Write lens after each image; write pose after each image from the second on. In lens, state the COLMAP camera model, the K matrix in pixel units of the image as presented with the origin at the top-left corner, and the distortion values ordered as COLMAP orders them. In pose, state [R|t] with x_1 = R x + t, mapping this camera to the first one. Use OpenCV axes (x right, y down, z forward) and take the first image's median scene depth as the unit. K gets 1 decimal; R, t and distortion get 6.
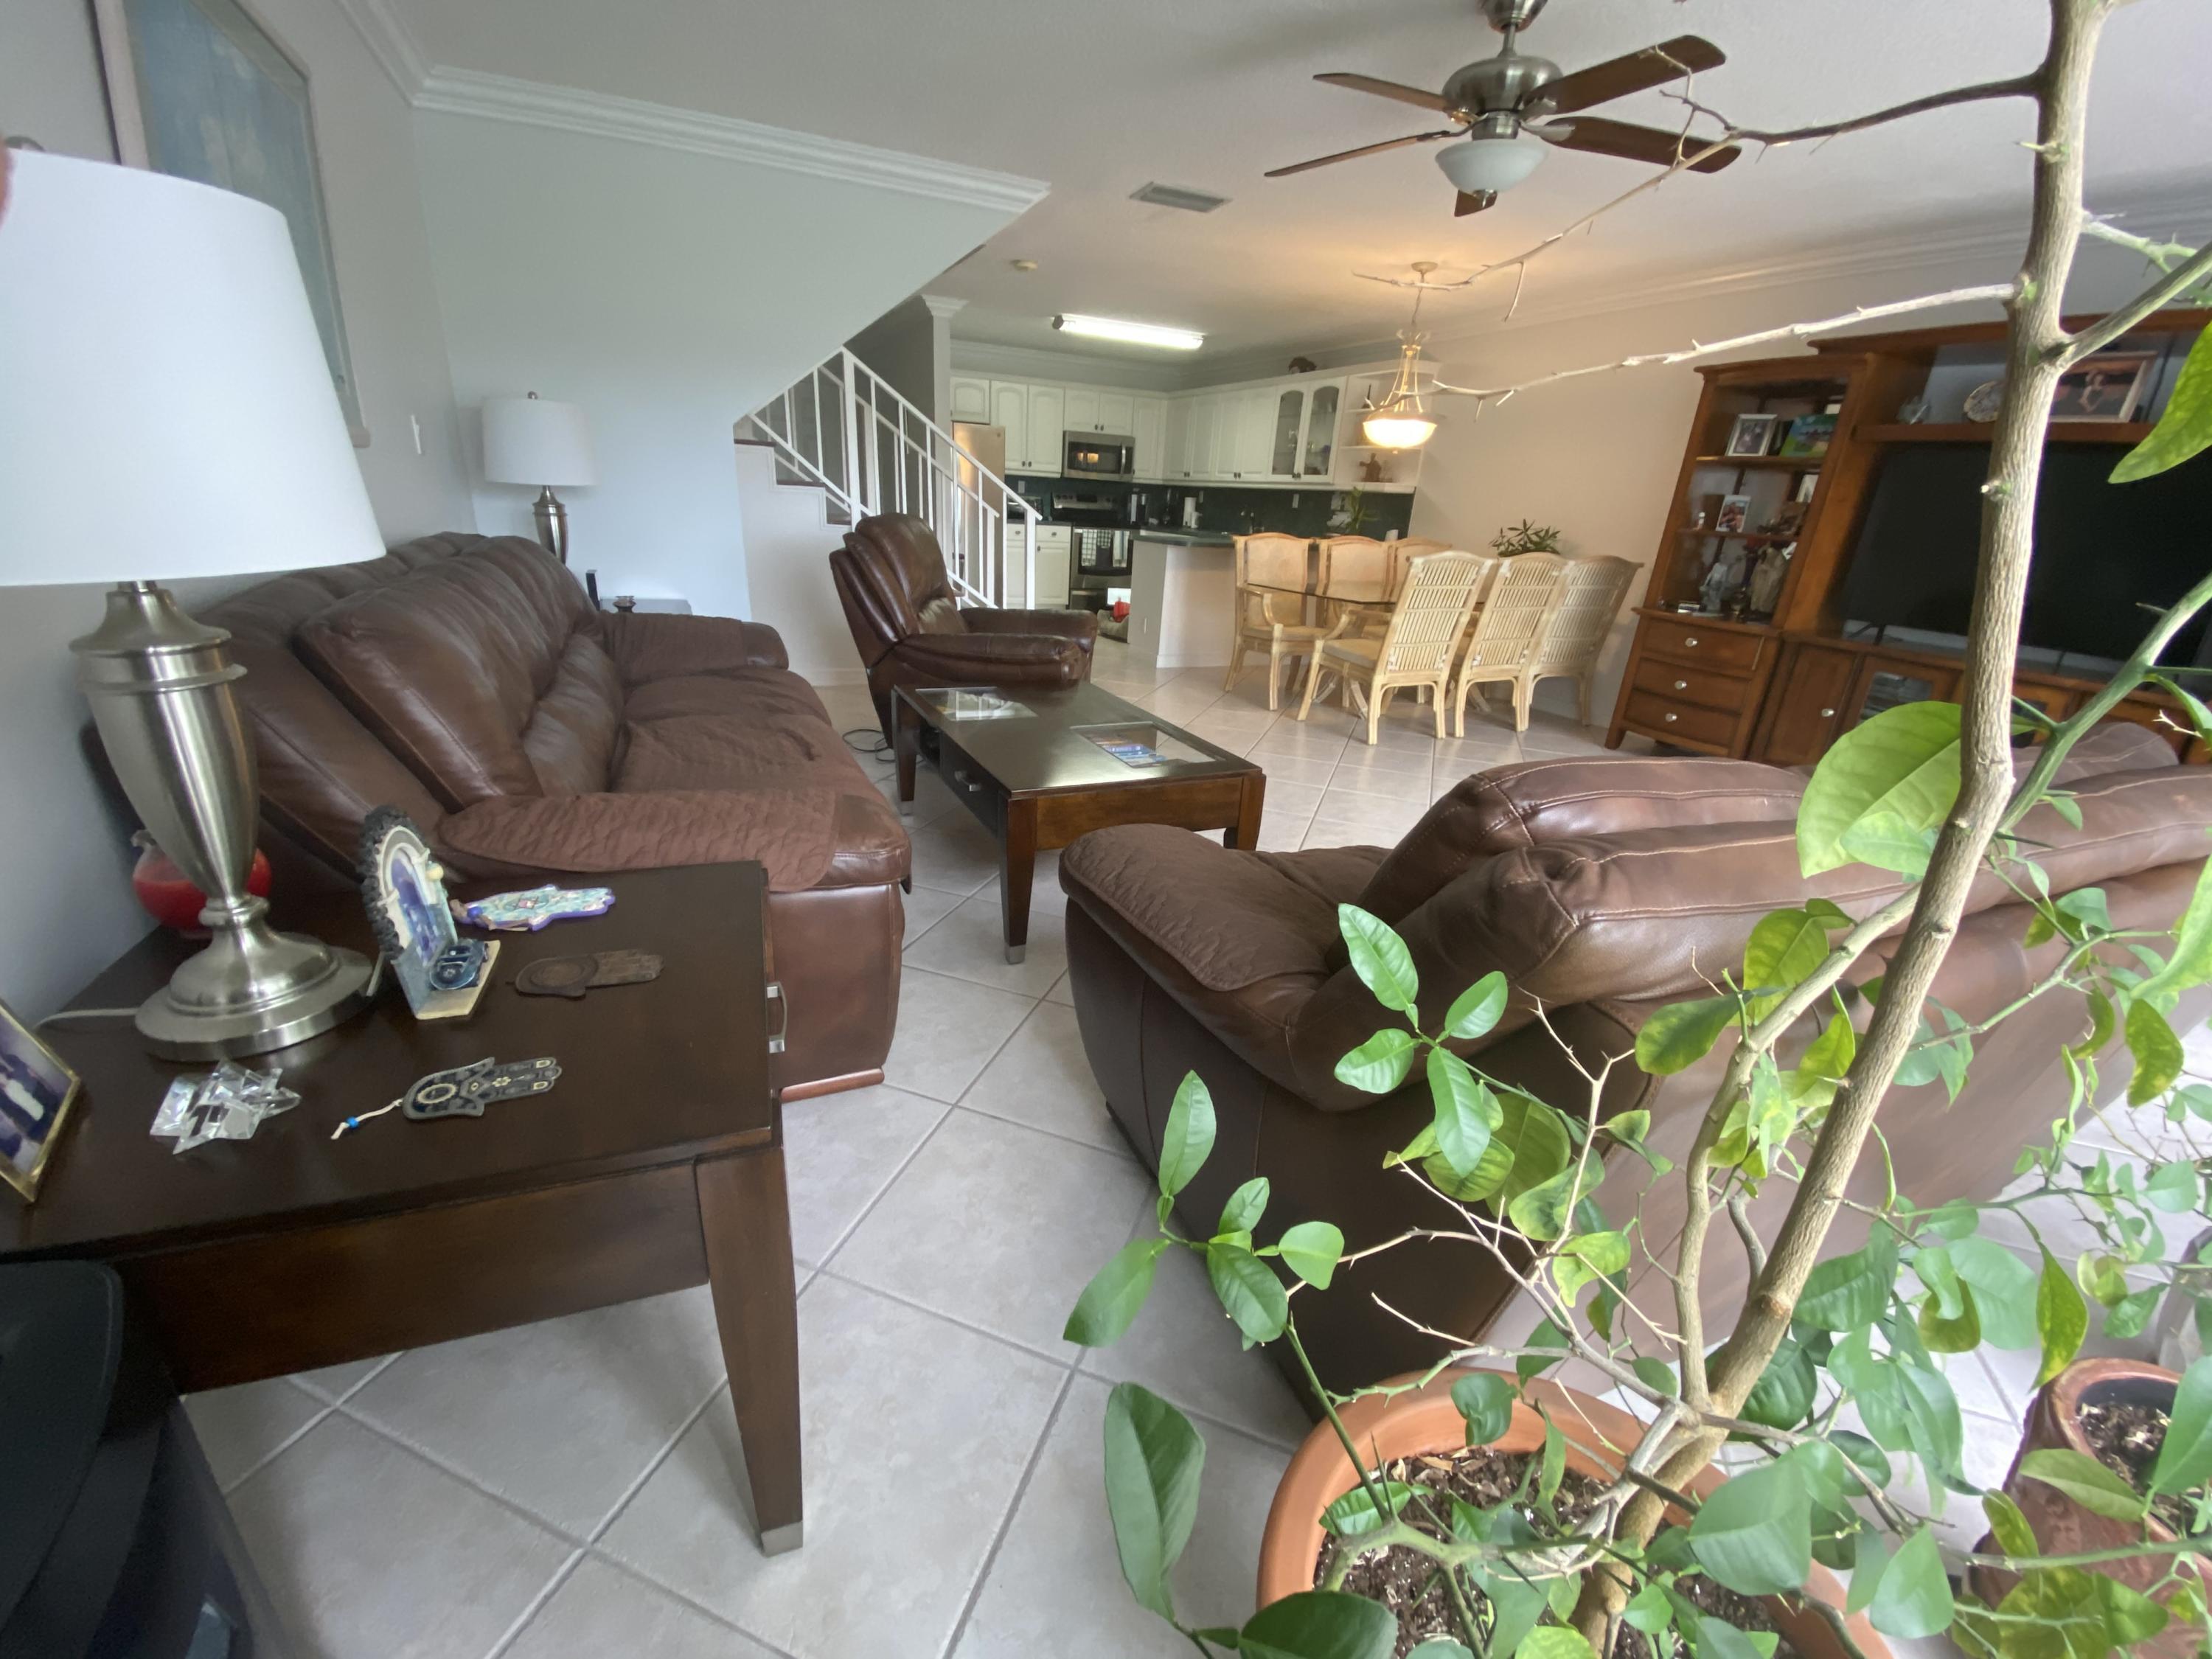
lens RADIAL K [[899.3, 0, 1106.0], [0, 899.3, 829.5], [0, 0, 1]] dist [0.033048, -0.024135]
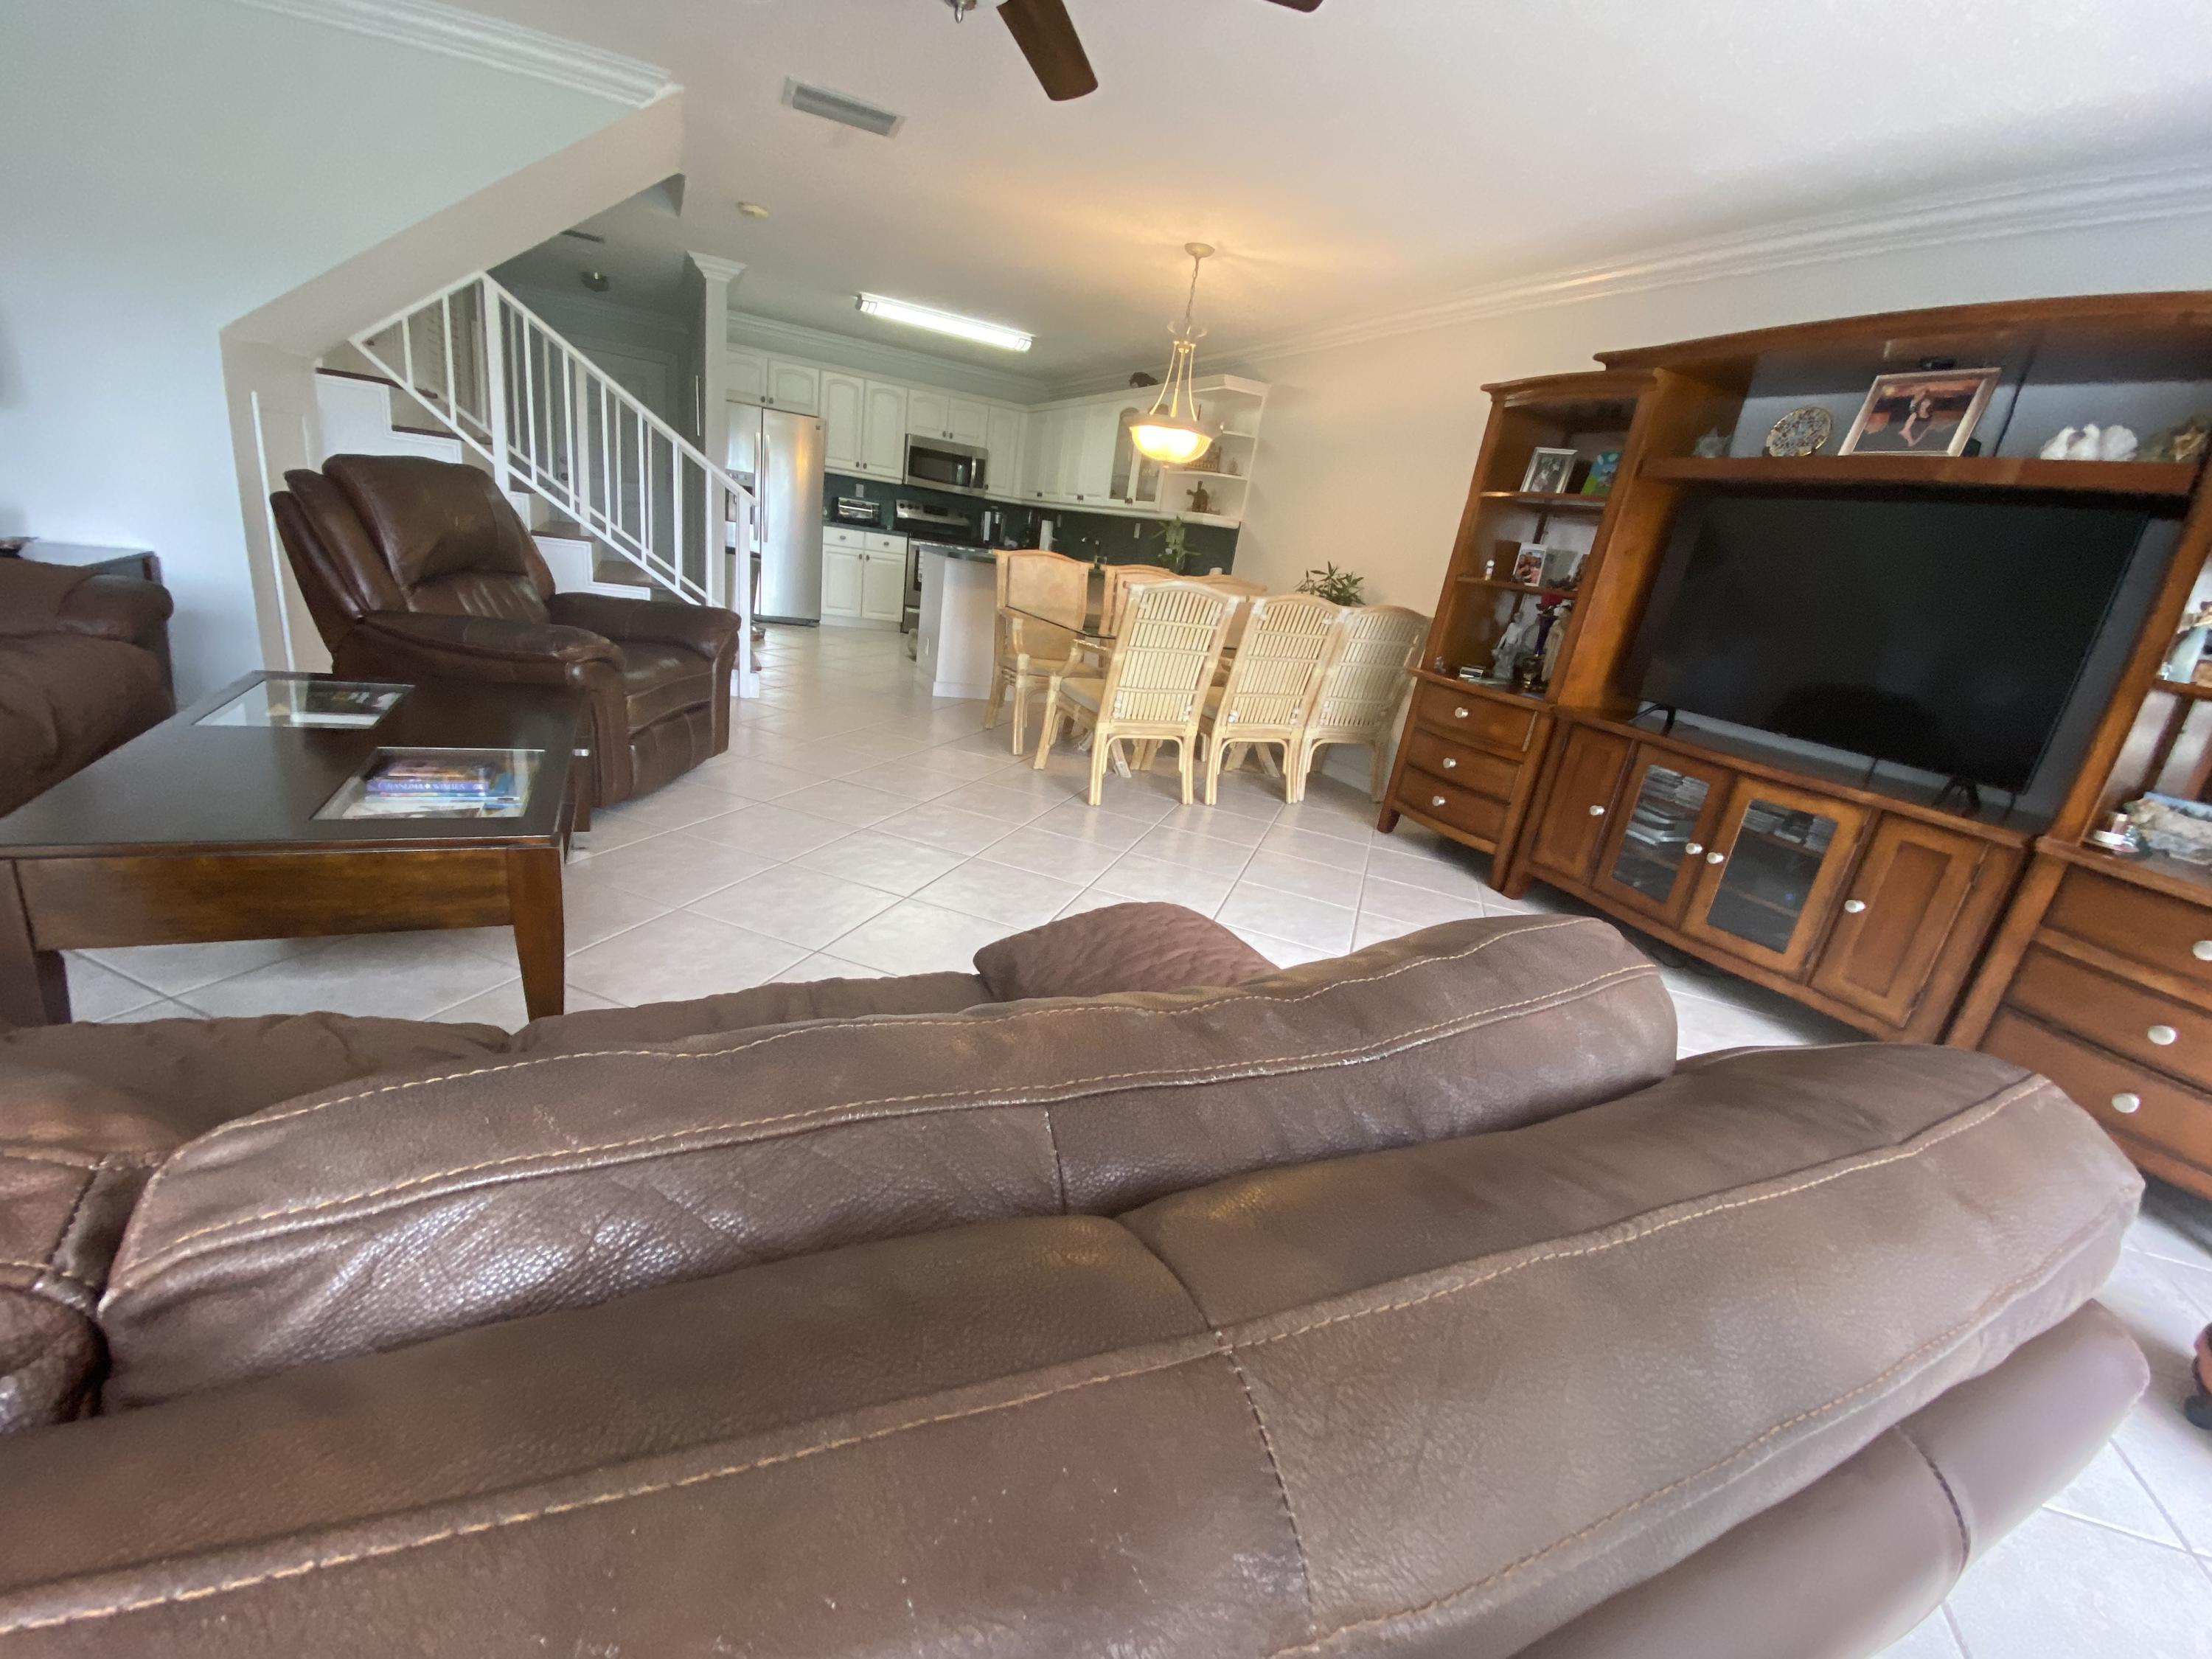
lens RADIAL K [[899.3, 0, 1106.0], [0, 899.3, 829.5], [0, 0, 1]] dist [0.033048, -0.024135]
pose [[0.996594, 0.074780, 0.034773, 0.276805], [-0.073290, 0.996412, -0.042321, -0.038366], [-0.037813, 0.039628, 0.998499, 0.179966]]
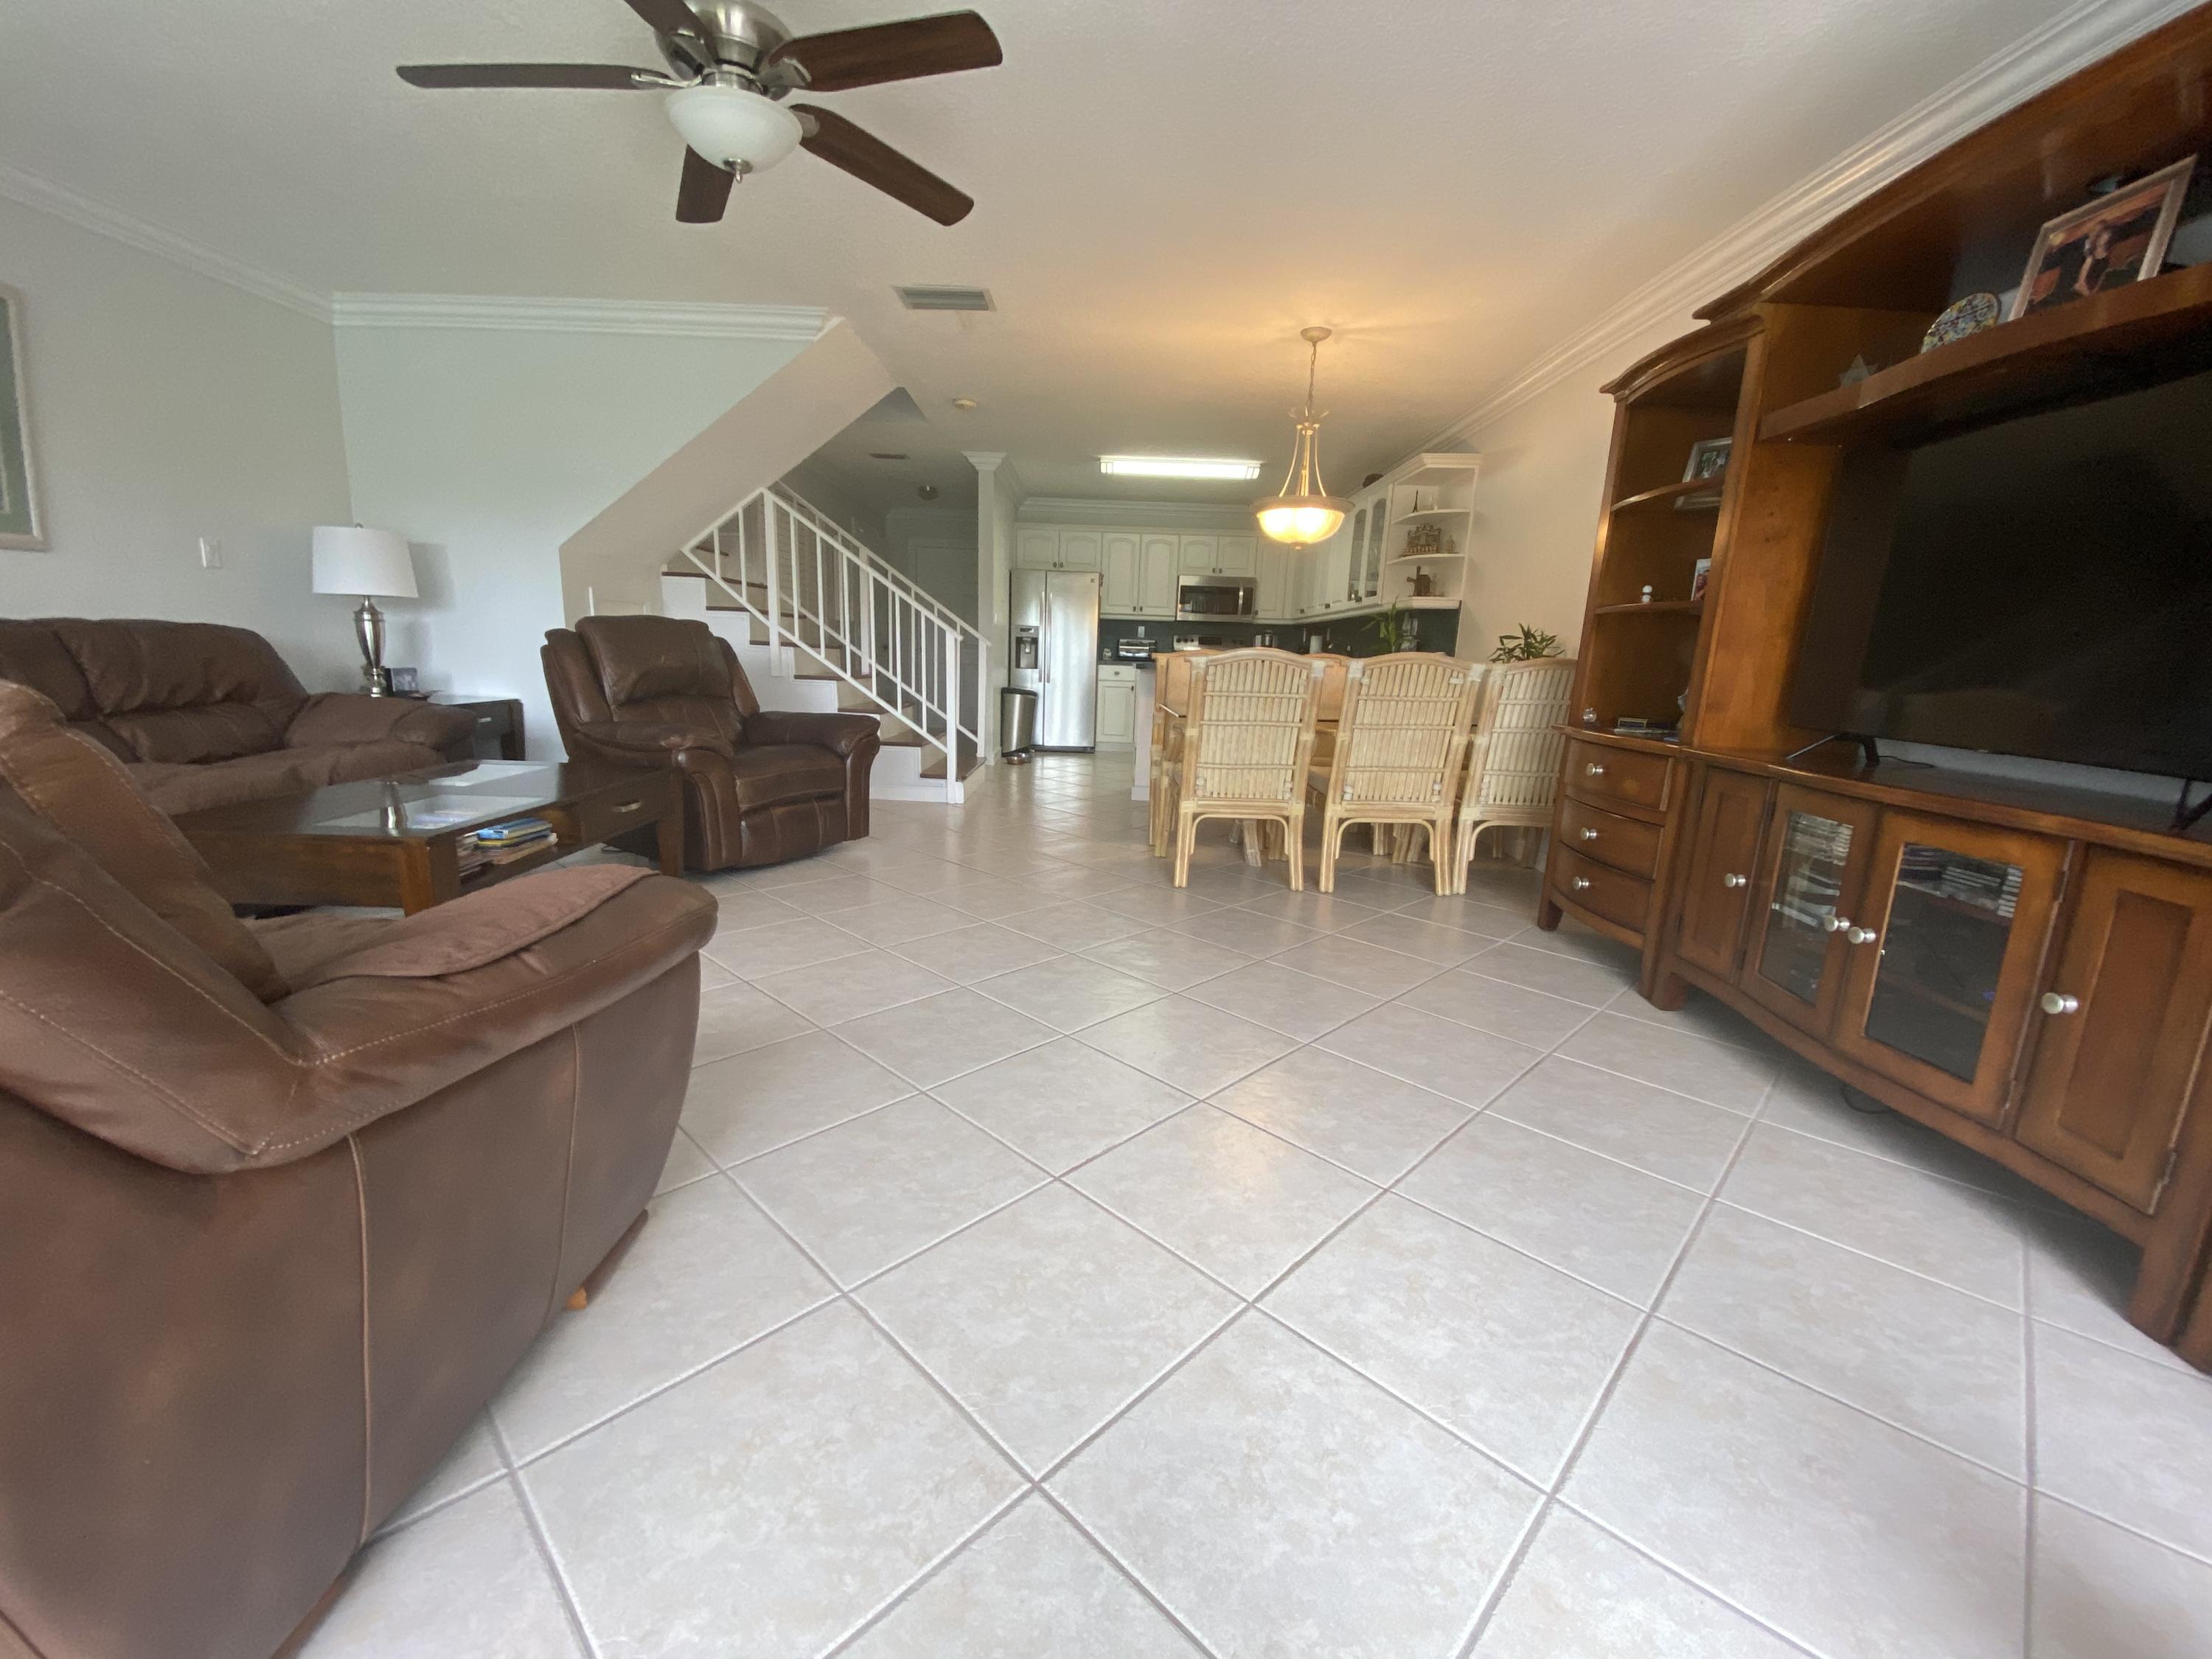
lens RADIAL K [[899.3, 0, 1106.0], [0, 899.3, 829.5], [0, 0, 1]] dist [0.033048, -0.024135]
pose [[0.908654, 0.056657, -0.413688, 0.553566], [-0.131641, 0.979096, -0.155052, -0.014821], [0.396256, 0.195347, 0.897118, 0.261861]]
